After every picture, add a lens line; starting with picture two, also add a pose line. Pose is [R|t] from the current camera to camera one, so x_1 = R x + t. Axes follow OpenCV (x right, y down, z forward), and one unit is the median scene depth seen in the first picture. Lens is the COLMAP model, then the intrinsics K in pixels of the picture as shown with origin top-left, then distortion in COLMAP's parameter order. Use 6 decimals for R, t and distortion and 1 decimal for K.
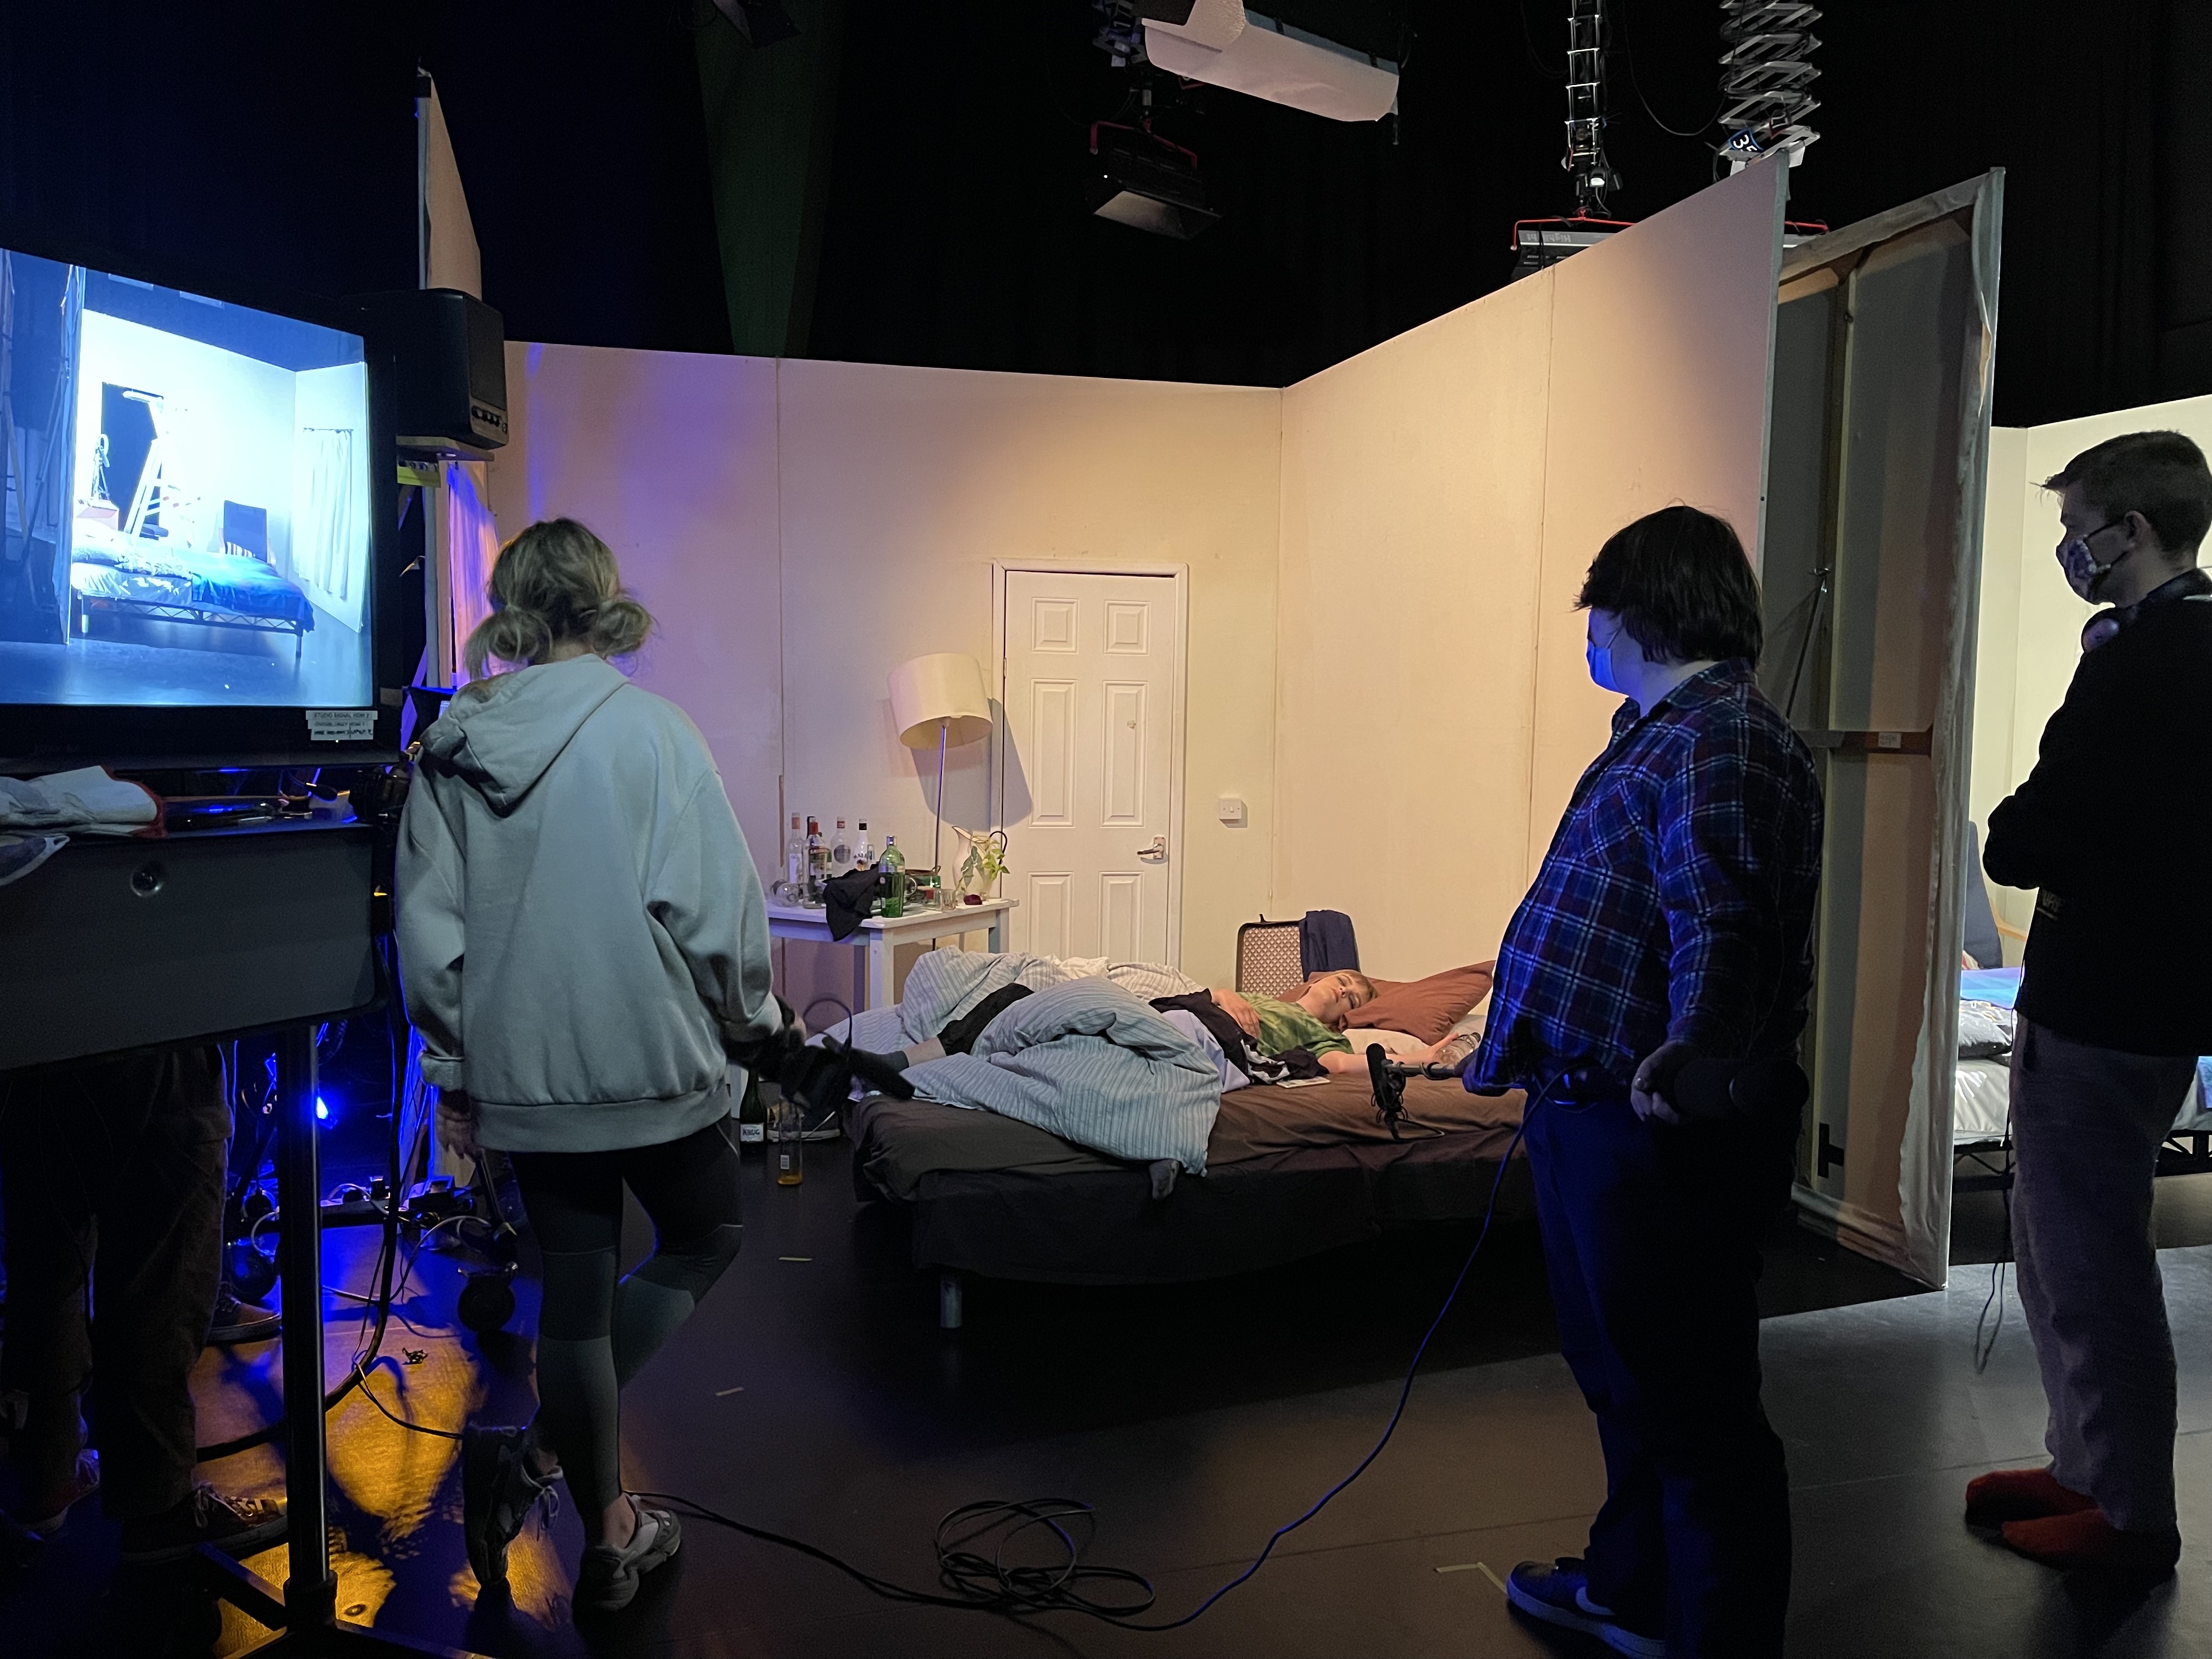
lens RADIAL K [[1706.1, 0, 1106.0], [0, 1706.1, 829.5], [0, 0, 1]] dist [0.105443, -0.166867]
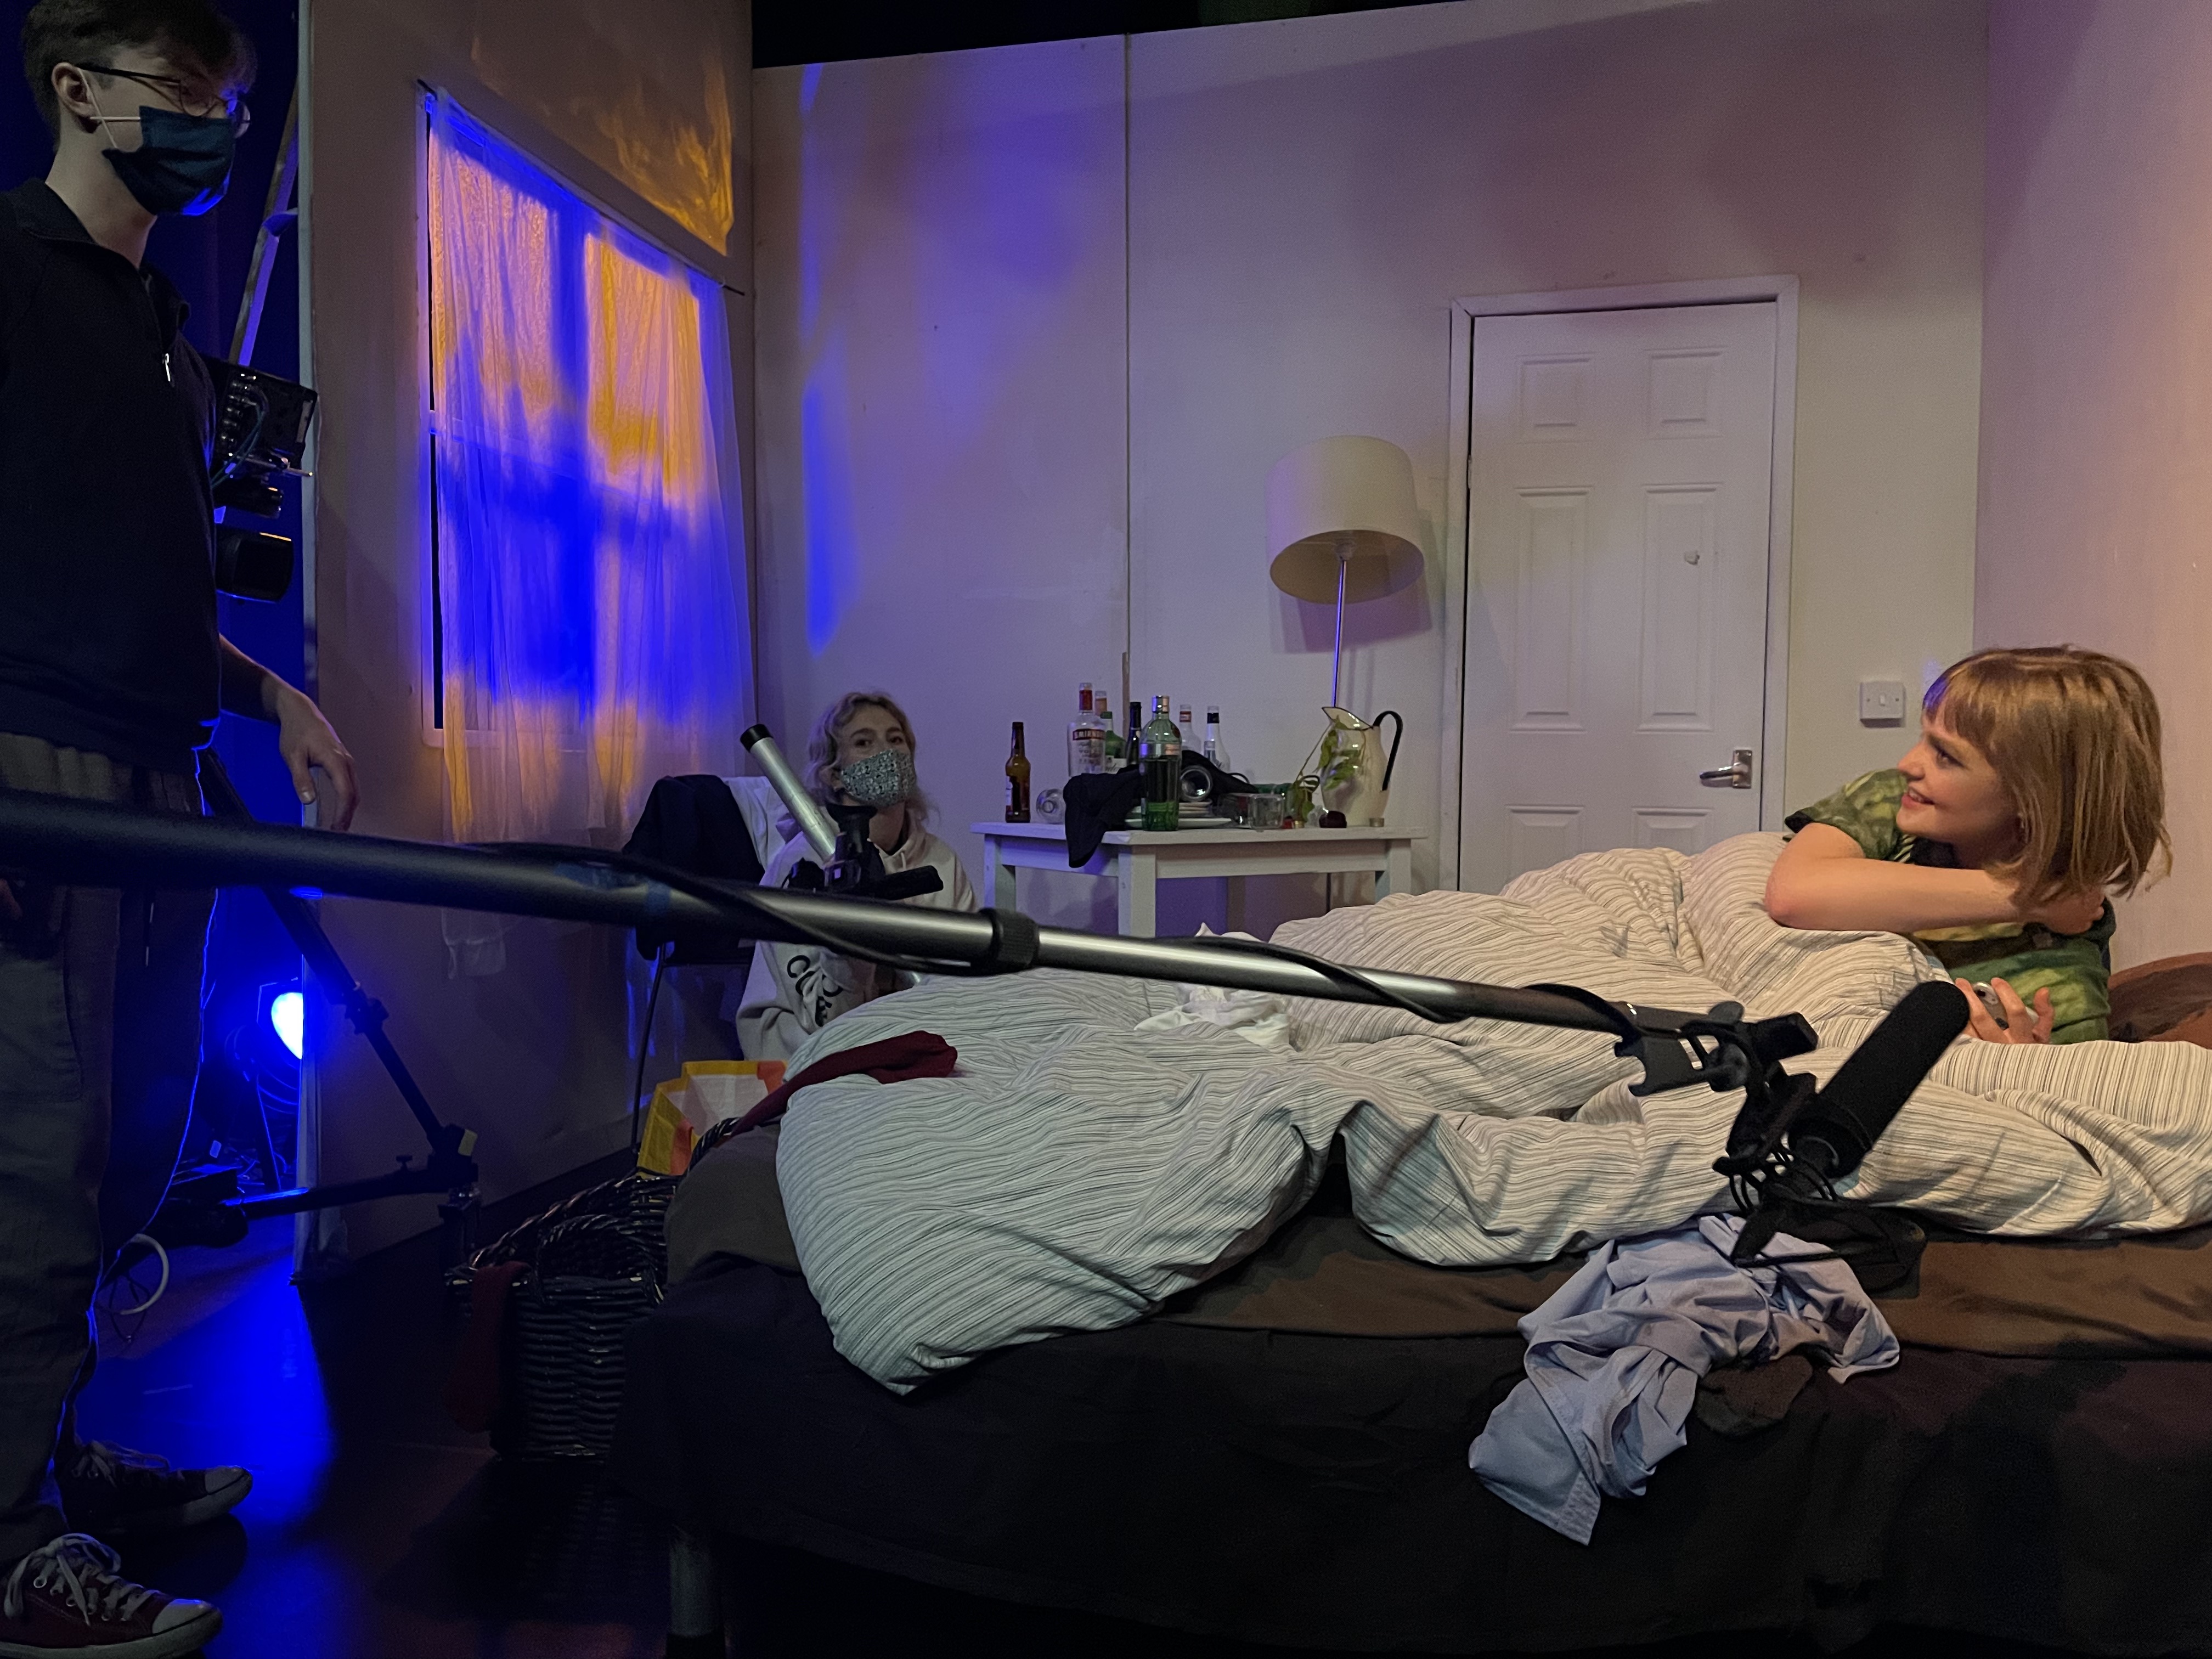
lens RADIAL K [[1668.8, 0, 1106.0], [0, 1668.8, 829.5], [0, 0, 1]] dist [0.031624, -0.002120]
pose [[0.879850, 0.005768, -0.475216, 0.322281], [-0.029575, 0.998653, -0.042638, 0.181118], [0.474330, 0.051569, 0.878836, 1.137810]]
